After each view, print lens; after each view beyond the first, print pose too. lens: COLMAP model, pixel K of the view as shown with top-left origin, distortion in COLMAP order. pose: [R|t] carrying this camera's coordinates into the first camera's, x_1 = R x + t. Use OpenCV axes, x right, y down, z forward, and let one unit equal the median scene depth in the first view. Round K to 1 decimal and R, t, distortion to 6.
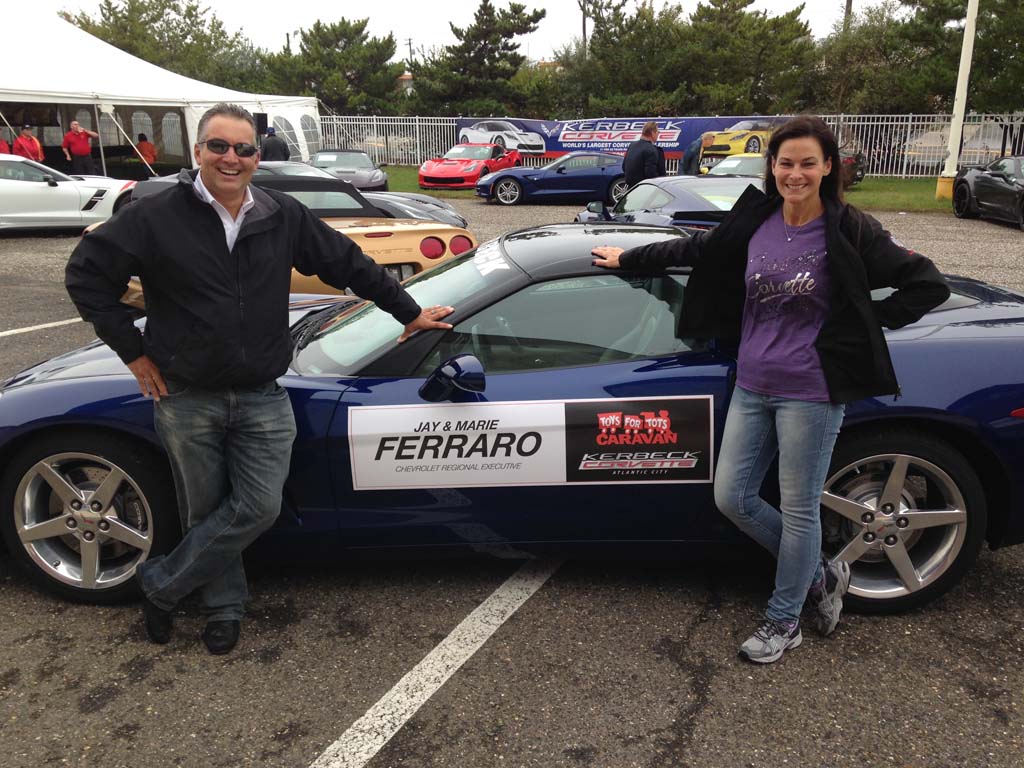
lens RADIAL K [[933.6, 0, 512.0], [0, 933.6, 384.0], [0, 0, 1]] dist [0.197845, -0.280891]
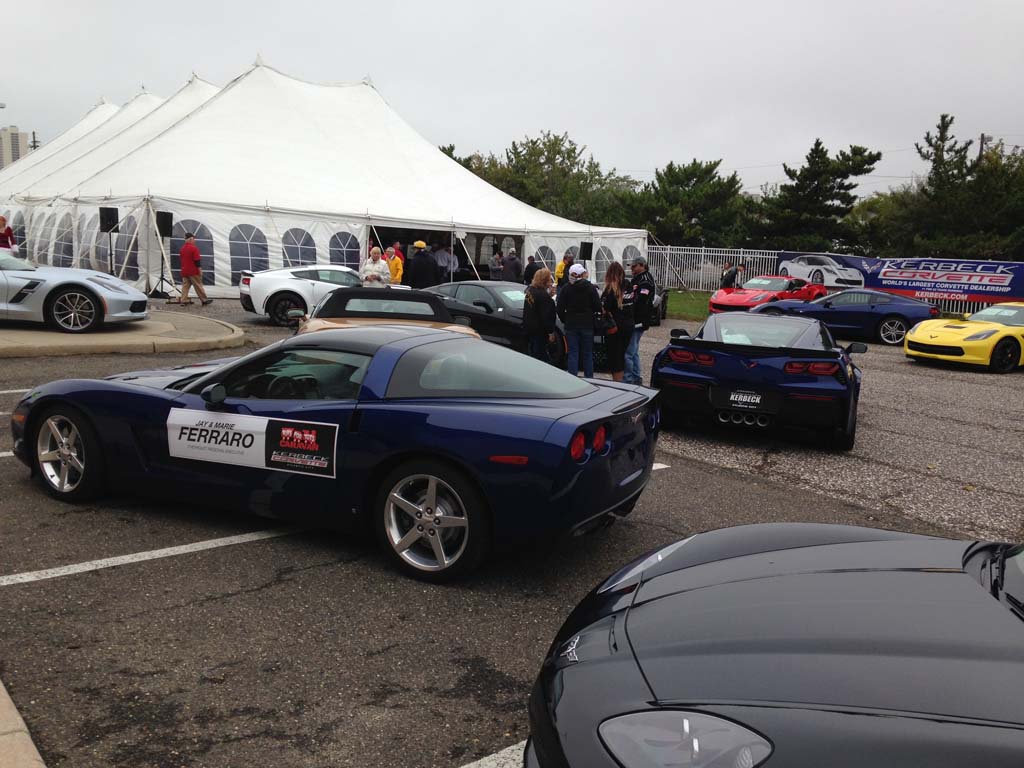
lens RADIAL K [[944.8, 0, 512.0], [0, 944.8, 384.0], [0, 0, 1]] dist [0.157143, -0.222663]
pose [[0.908992, 0.105931, -0.403128, 0.124306], [-0.156256, 0.983237, -0.093964, 0.005477], [0.386416, 0.148403, 0.910307, -0.045356]]
